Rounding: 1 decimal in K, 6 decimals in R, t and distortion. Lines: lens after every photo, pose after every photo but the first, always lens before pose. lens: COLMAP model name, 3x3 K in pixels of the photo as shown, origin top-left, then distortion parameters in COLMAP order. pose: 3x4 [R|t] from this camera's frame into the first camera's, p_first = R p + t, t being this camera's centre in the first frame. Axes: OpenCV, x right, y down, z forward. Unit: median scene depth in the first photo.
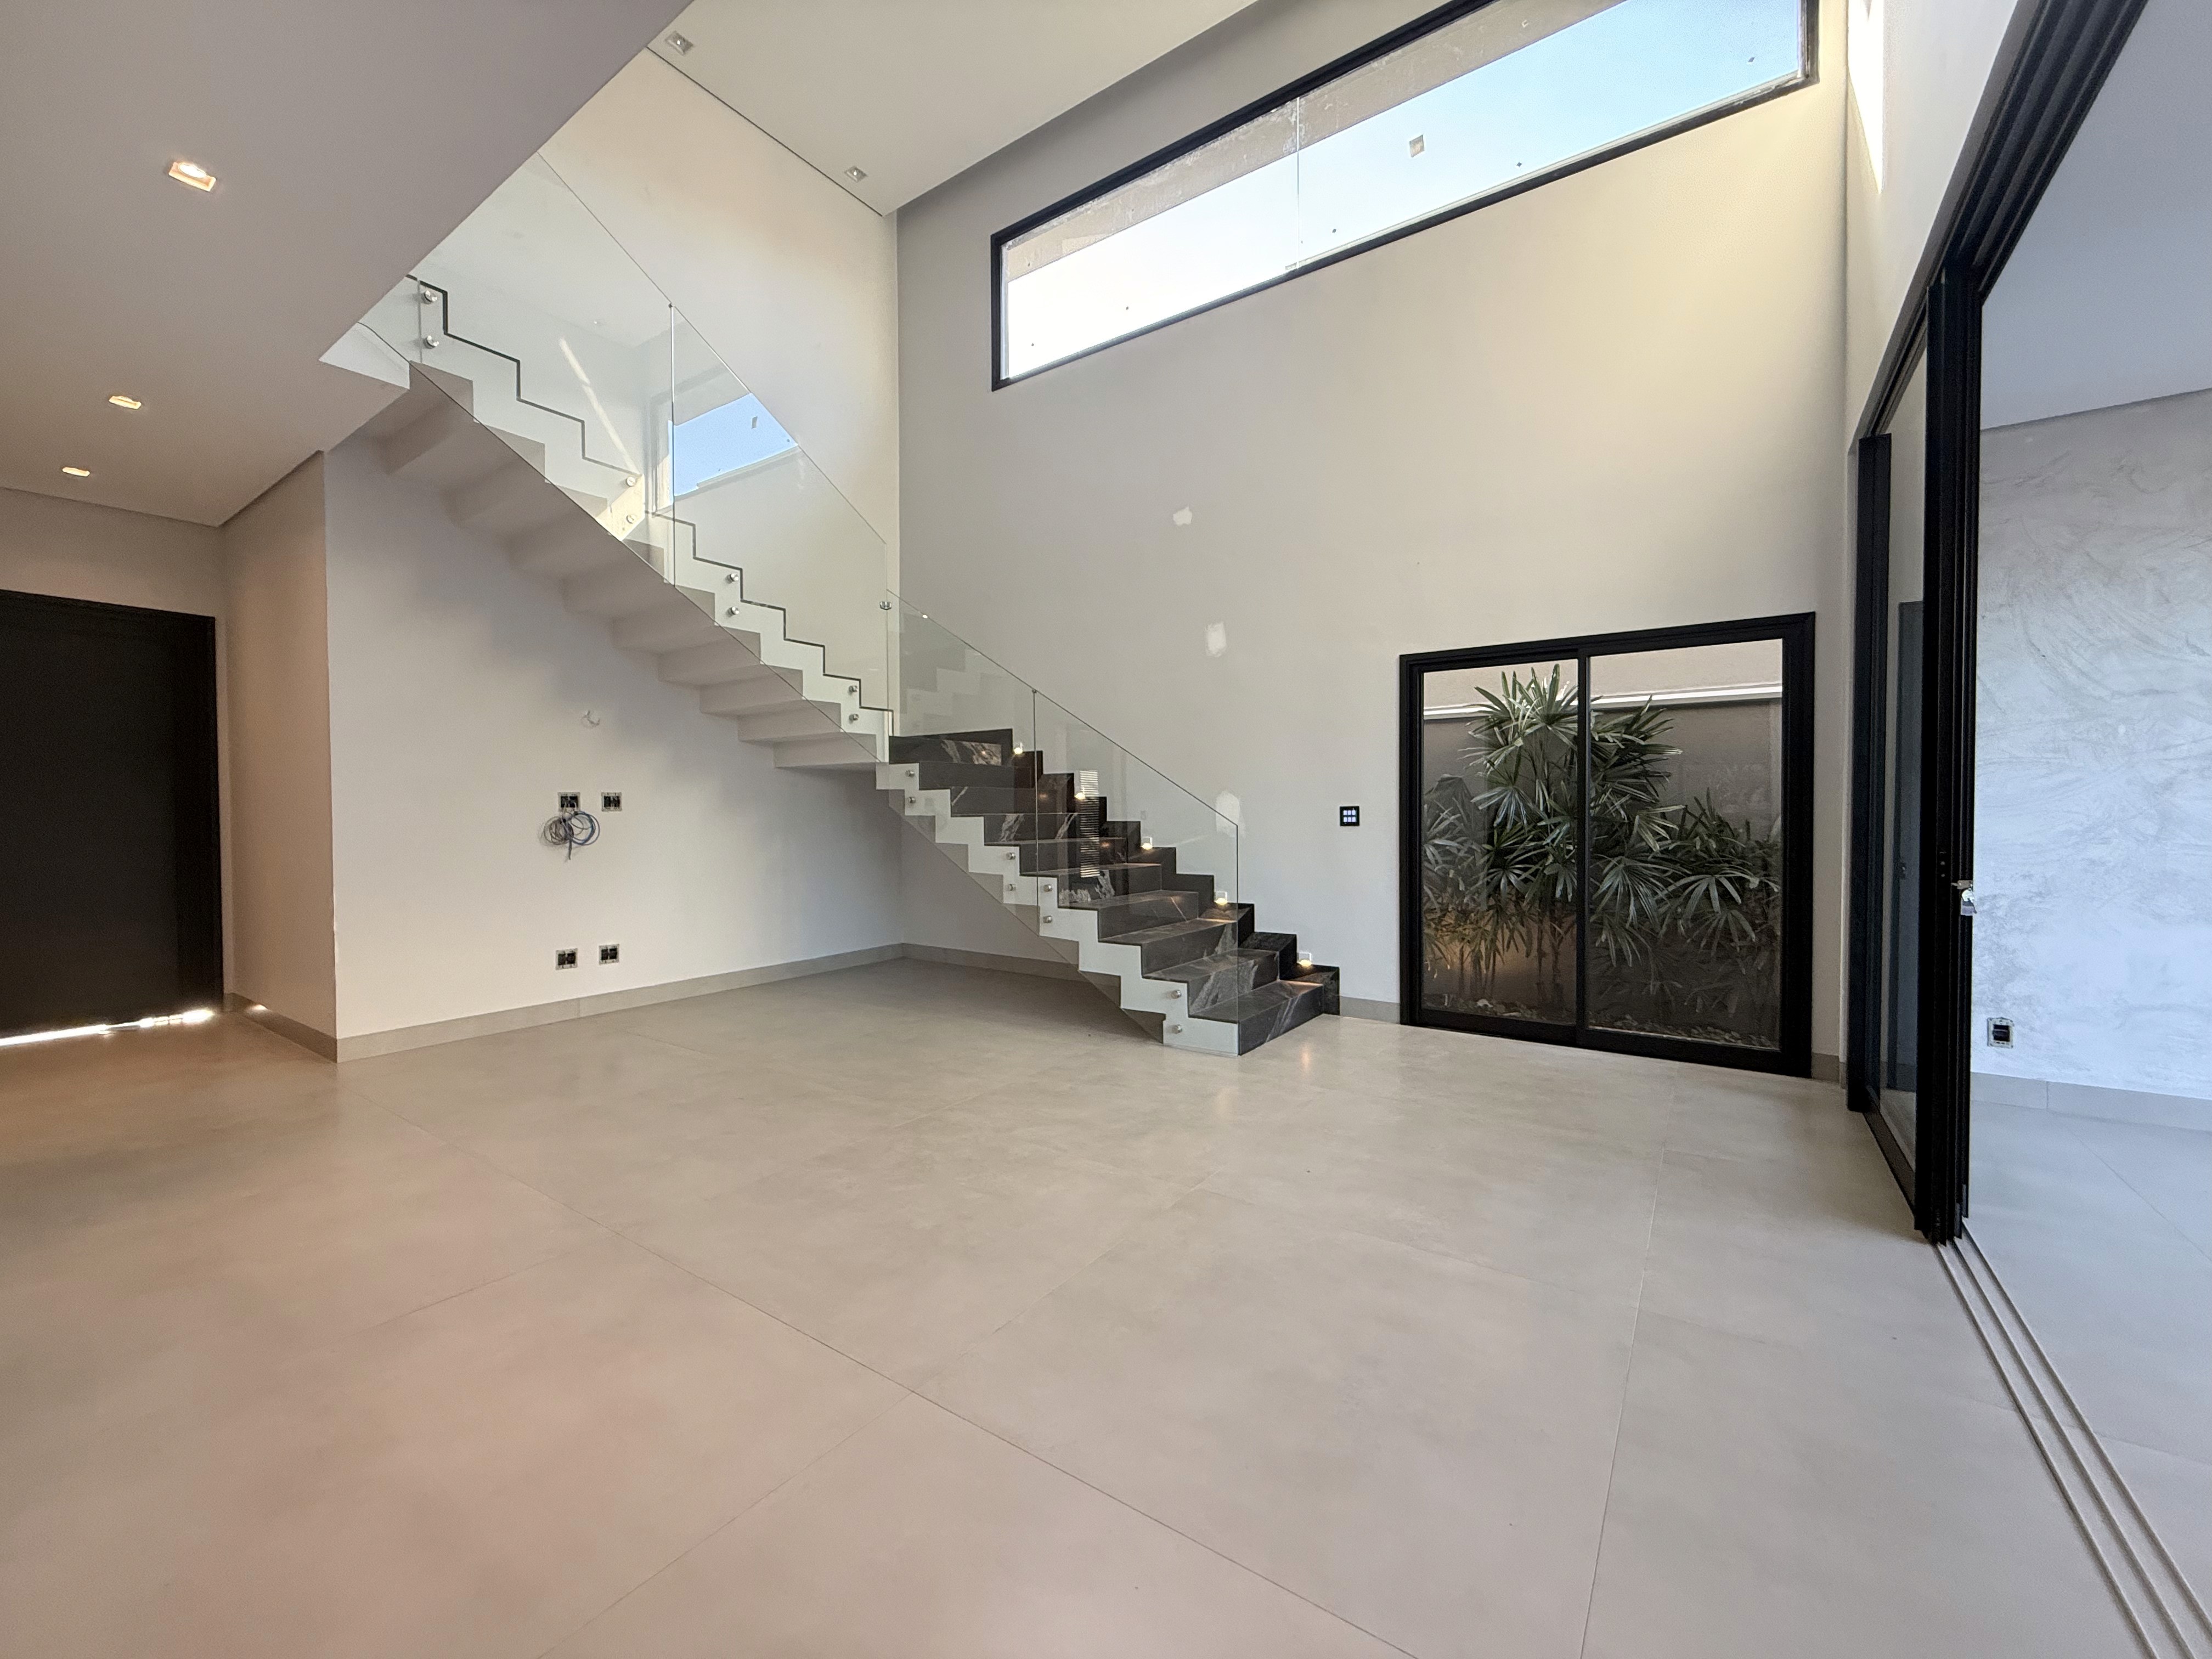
lens RADIAL K [[879.9, 0, 1106.0], [0, 879.9, 829.5], [0, 0, 1]] dist [0.002149, 0.000171]
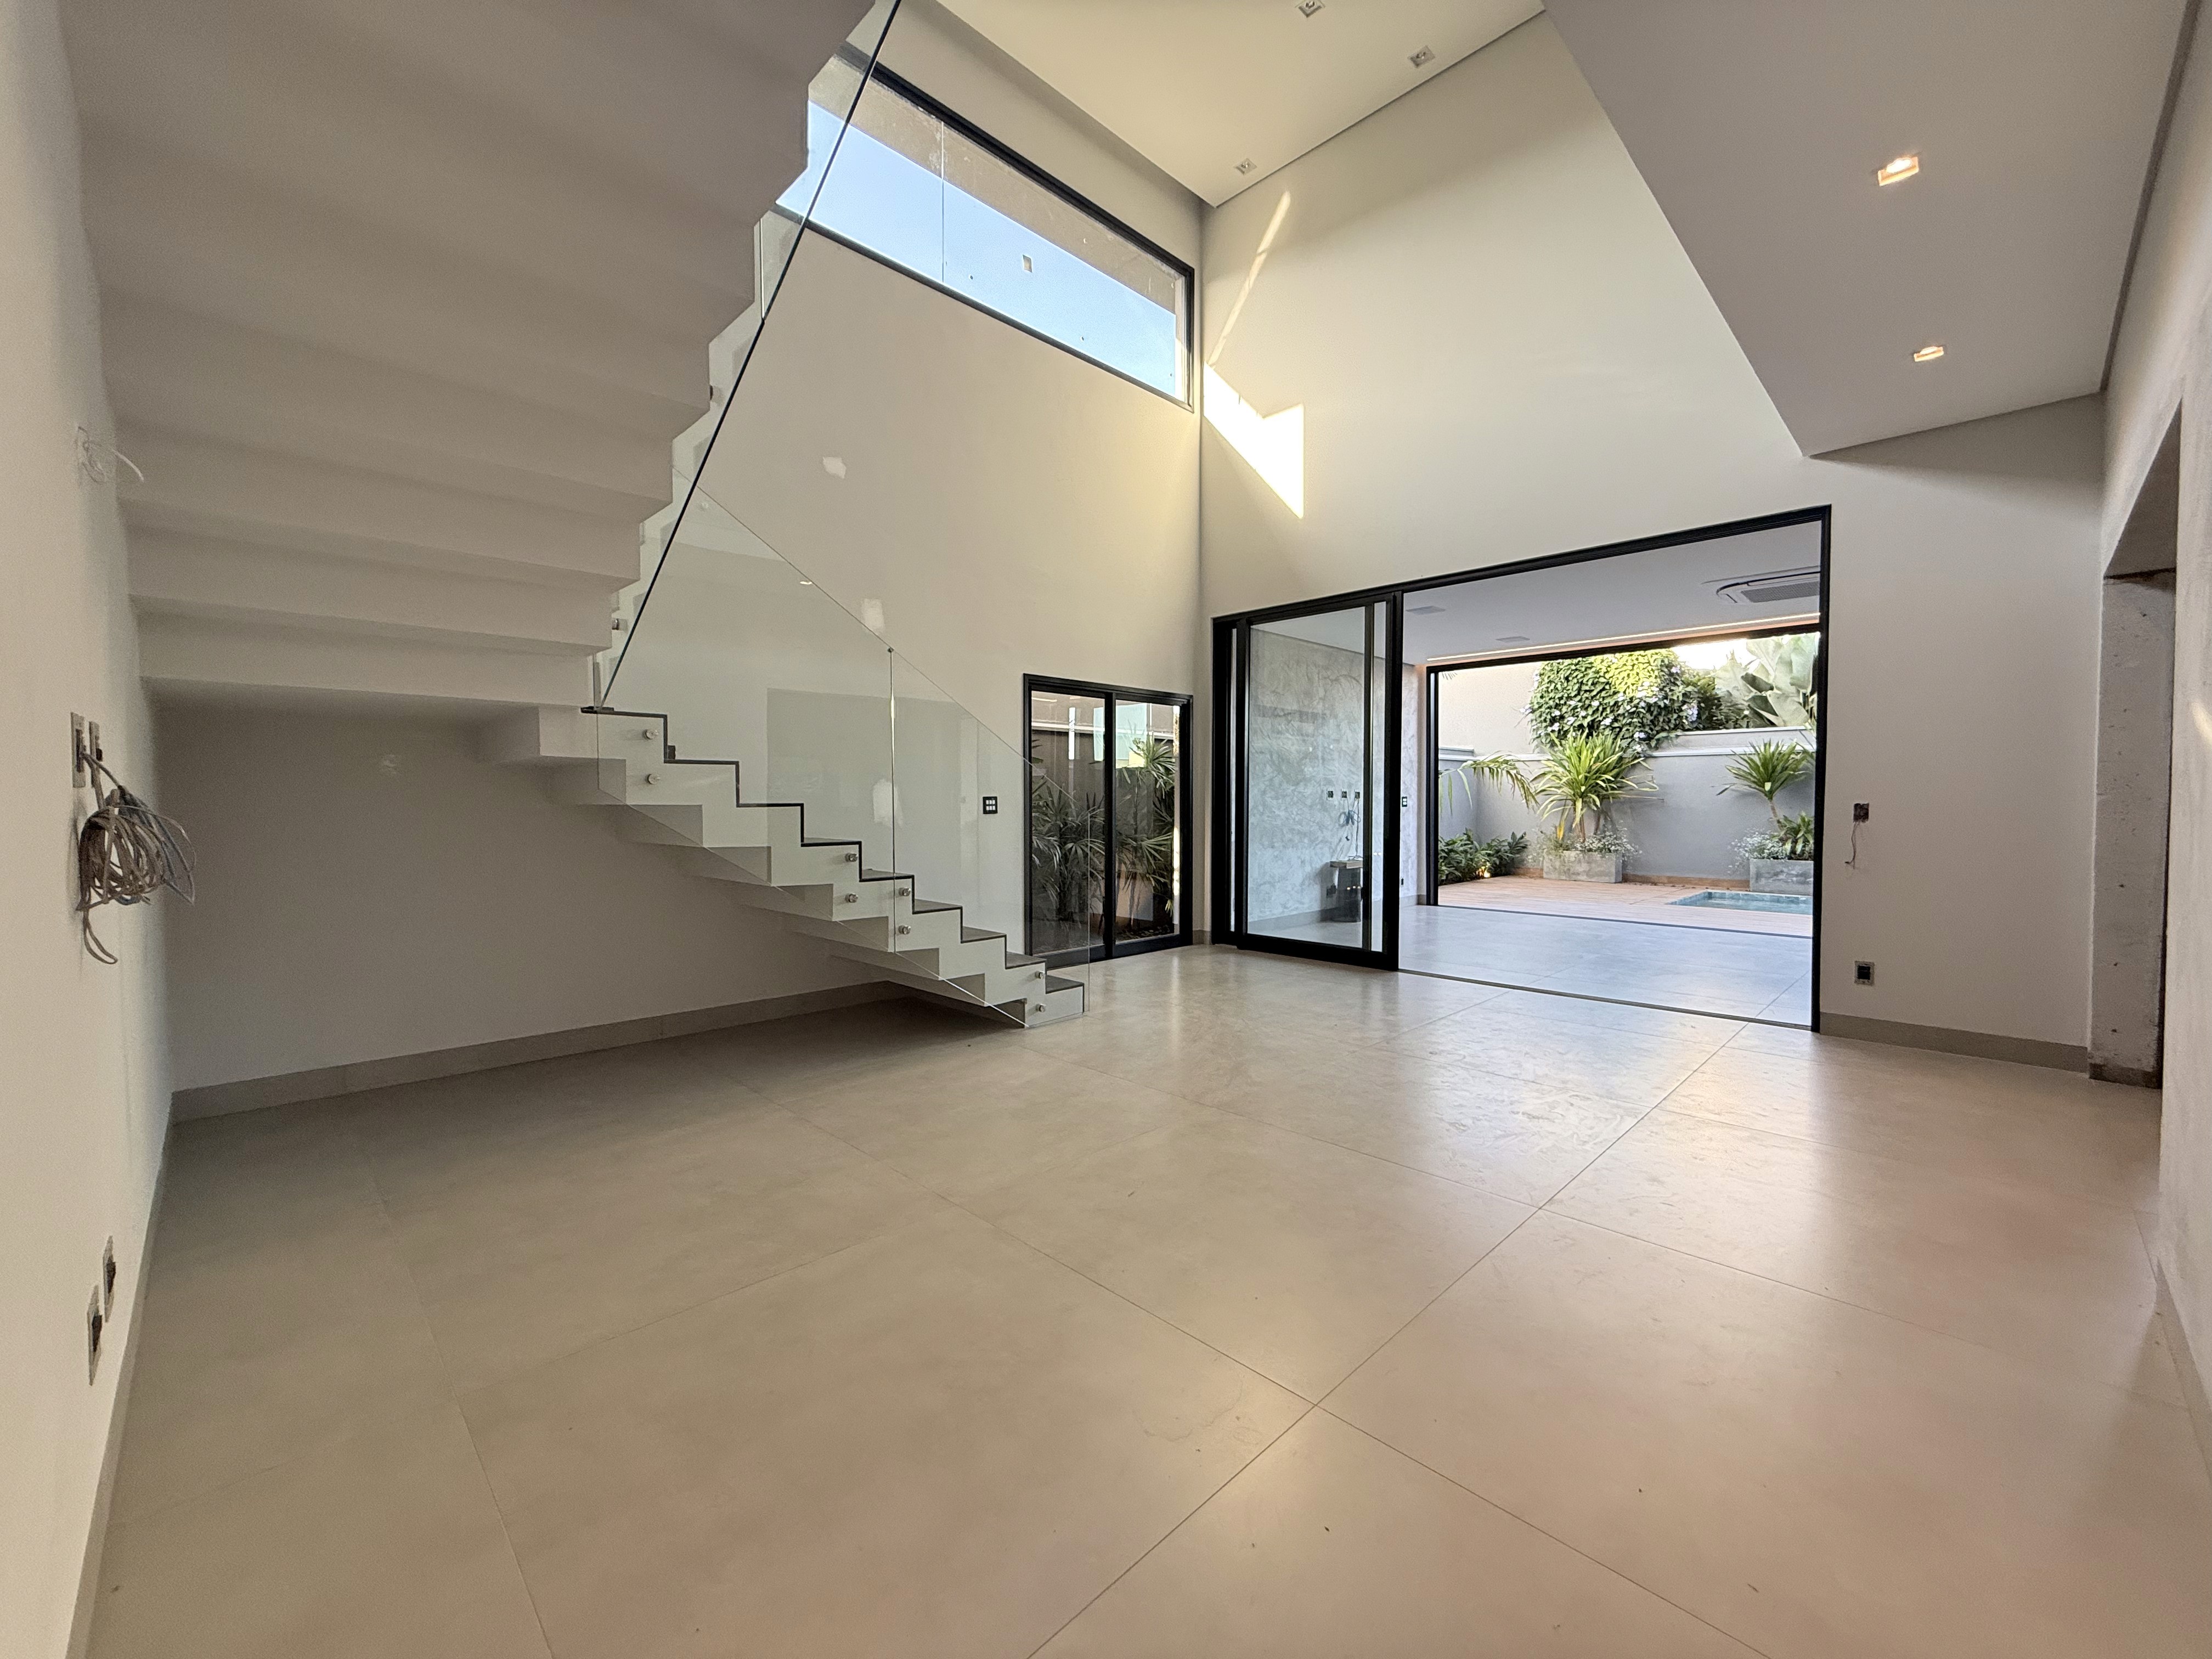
lens RADIAL K [[885.6, 0, 1106.0], [0, 885.6, 829.5], [0, 0, 1]] dist [-0.001927, -0.000121]
pose [[0.183907, -0.026827, 0.982577, -0.868984], [0.017649, 0.999556, 0.023987, -0.009053], [-0.982785, 0.012930, 0.184299, 0.673326]]
